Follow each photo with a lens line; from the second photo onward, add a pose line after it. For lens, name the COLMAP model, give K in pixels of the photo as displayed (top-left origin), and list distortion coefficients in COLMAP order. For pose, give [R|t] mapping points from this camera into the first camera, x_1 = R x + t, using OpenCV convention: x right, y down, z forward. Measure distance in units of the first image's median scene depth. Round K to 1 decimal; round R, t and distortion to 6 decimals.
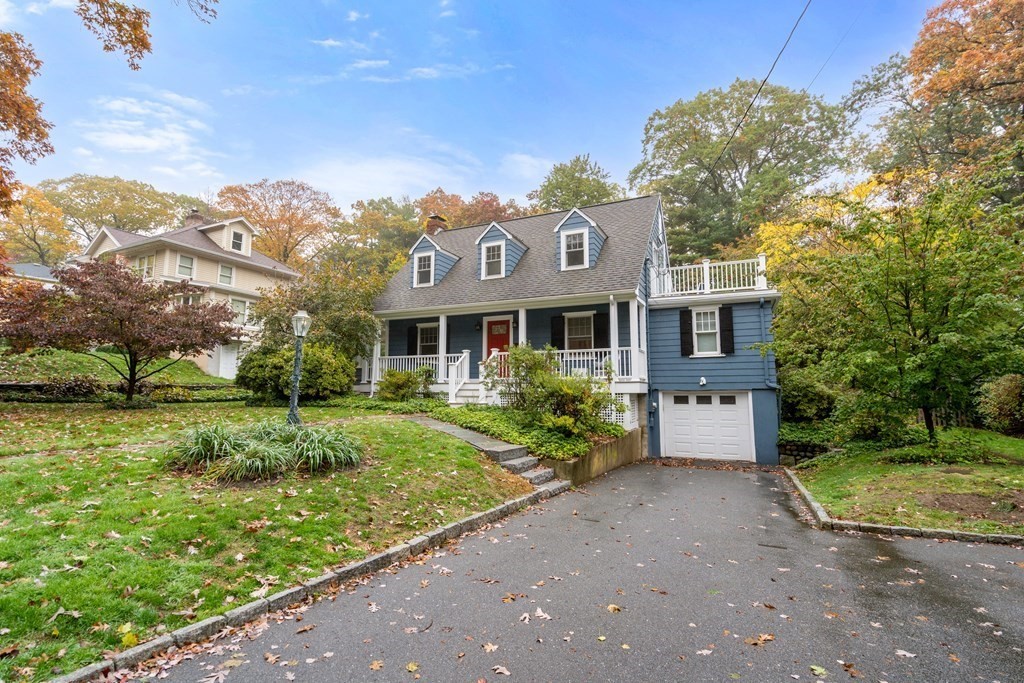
lens RADIAL K [[460.8, 0, 512.0], [0, 460.8, 341.5], [0, 0, 1]] dist [-0.010015, 0.003268]
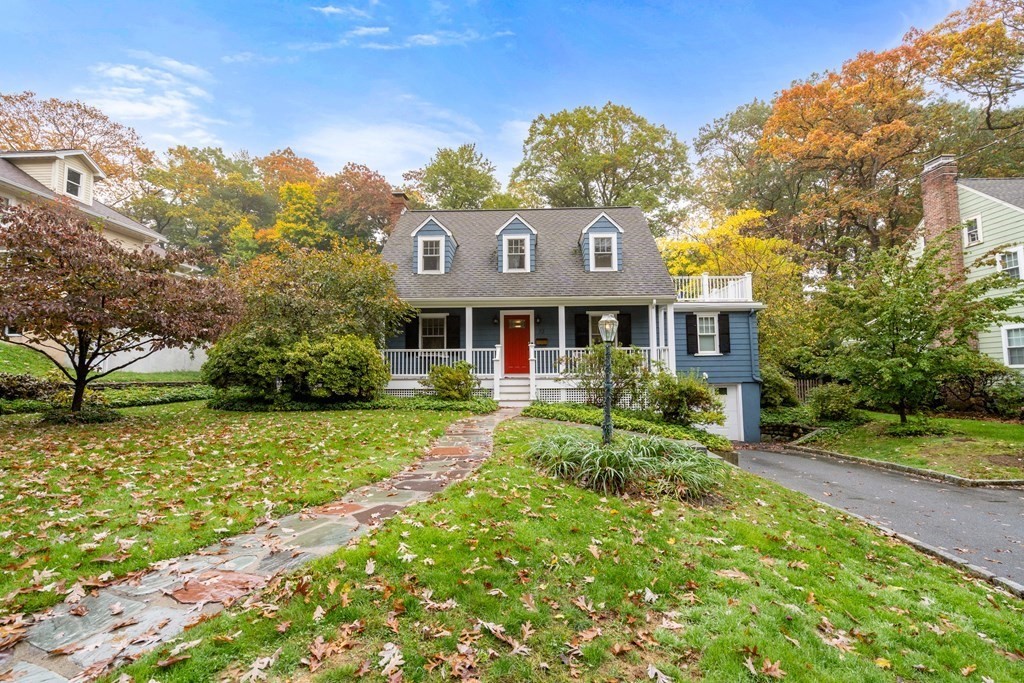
lens RADIAL K [[460.8, 0, 512.0], [0, 460.8, 341.5], [0, 0, 1]] dist [-0.010015, 0.003268]
pose [[0.920185, 0.021104, 0.390914, -0.460620], [-0.033175, 0.999158, 0.024152, -0.012956], [-0.390075, -0.035193, 0.920110, 0.097514]]
